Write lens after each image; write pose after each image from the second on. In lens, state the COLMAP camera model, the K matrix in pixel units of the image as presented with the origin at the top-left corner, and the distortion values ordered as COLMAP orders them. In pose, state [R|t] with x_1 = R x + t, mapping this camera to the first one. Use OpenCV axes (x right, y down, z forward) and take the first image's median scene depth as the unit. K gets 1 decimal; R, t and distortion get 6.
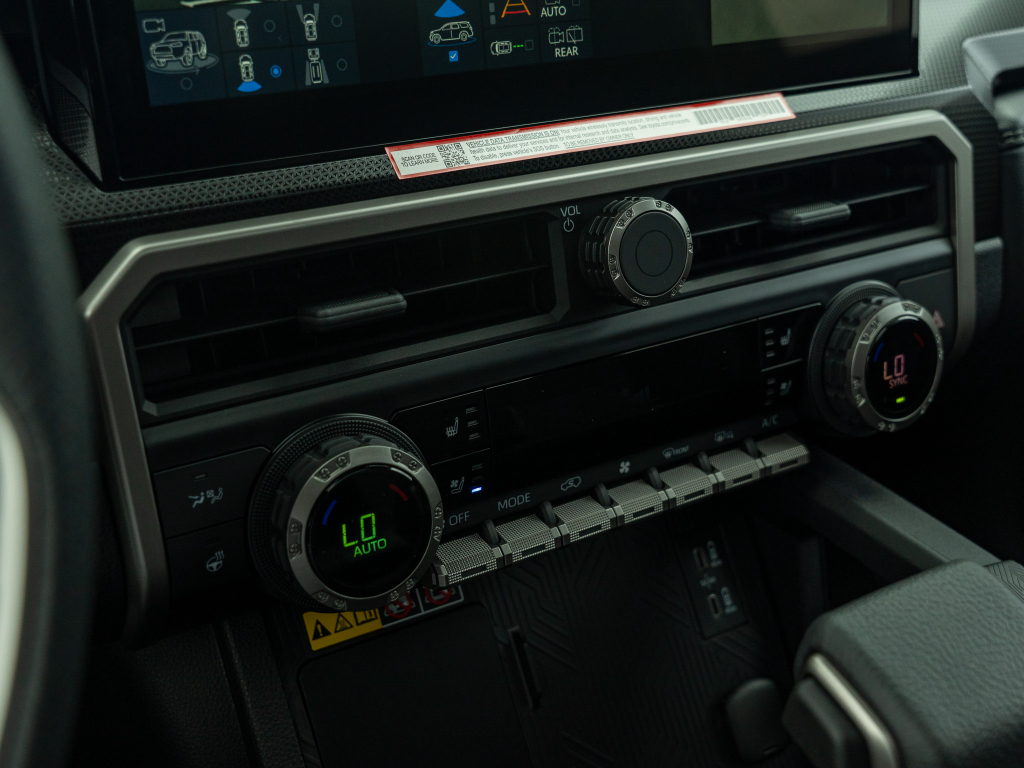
lens RADIAL K [[1192.3, 0, 512.0], [0, 1192.3, 384.0], [0, 0, 1]] dist [-0.018012, -0.026270]
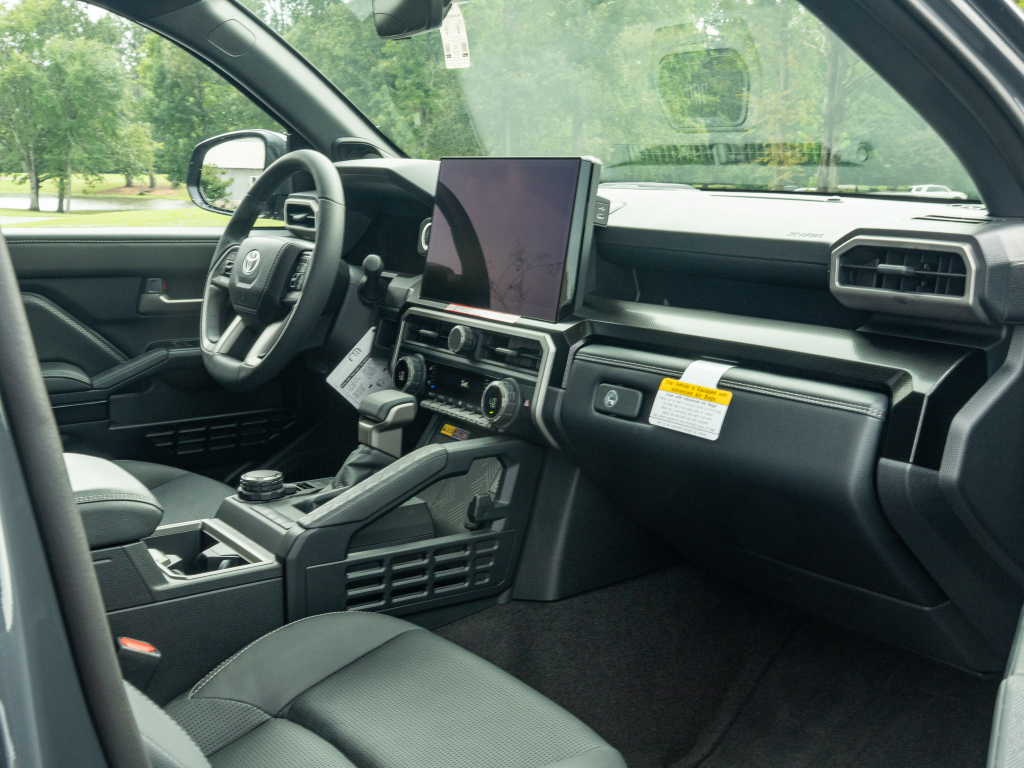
lens RADIAL K [[1199.2, 0, 512.0], [0, 1199.2, 384.0], [0, 0, 1]] dist [0.171778, -0.612244]
pose [[0.049160, 0.166903, -0.984747, 3.556962], [-0.439480, 0.888980, 0.128732, -0.501773], [0.896906, 0.426448, 0.117053, 0.679280]]
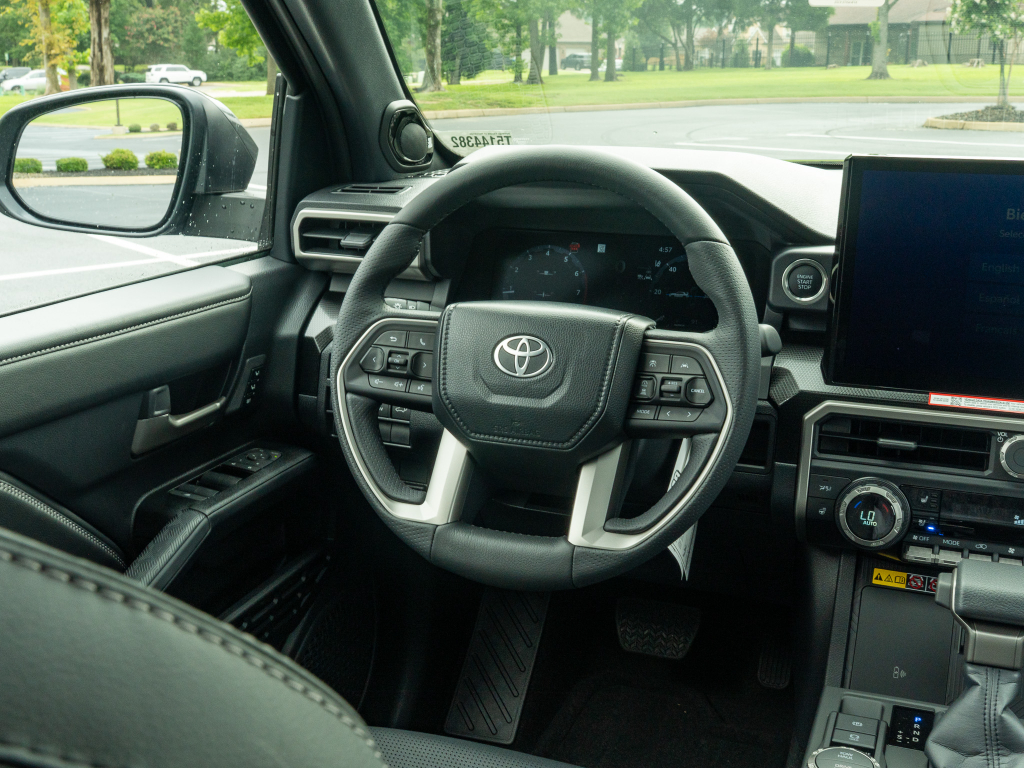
lens RADIAL K [[1211.7, 0, 516.1], [0, 1211.7, 389.9], [0, 0, 1]] dist [0.006497, -0.007034]
pose [[0.605450, 0.205286, -0.768952, 1.217409], [-0.337605, 0.941175, -0.014555, 0.131538], [0.720731, 0.268415, 0.639140, -1.226297]]
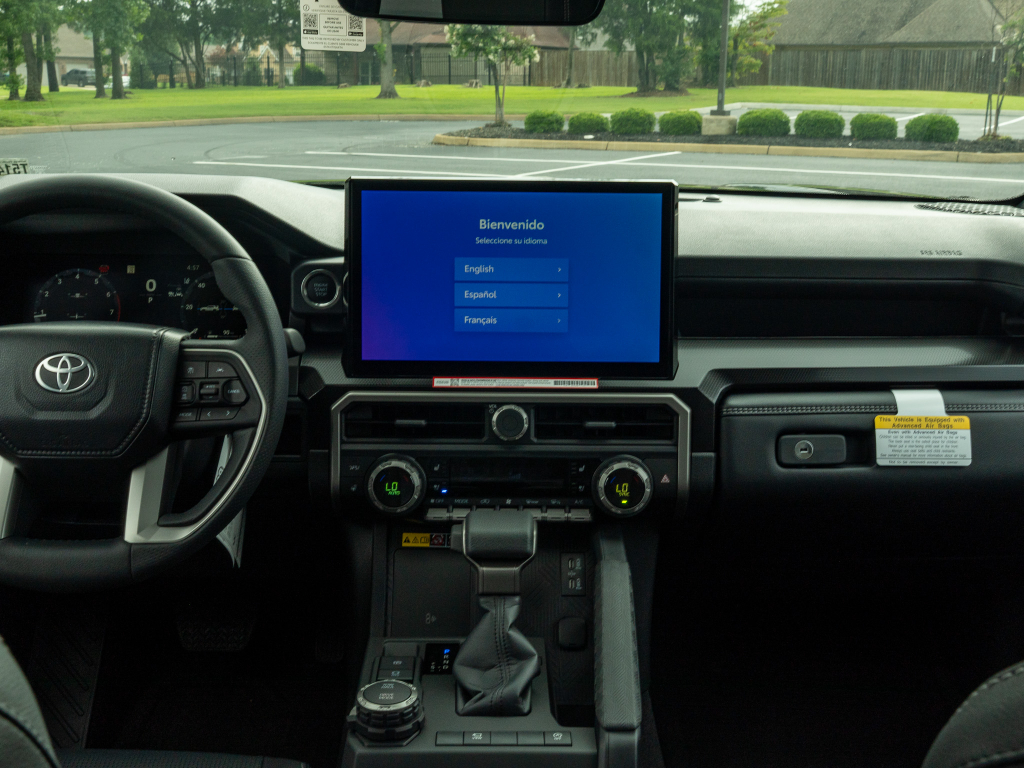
lens RADIAL K [[1211.7, 0, 516.1], [0, 1211.7, 389.9], [0, 0, 1]] dist [0.006497, -0.007034]
pose [[0.859402, 0.130428, -0.494384, 1.432296], [-0.223591, 0.965431, -0.133975, 0.188311], [0.459820, 0.225678, 0.858857, -1.431040]]
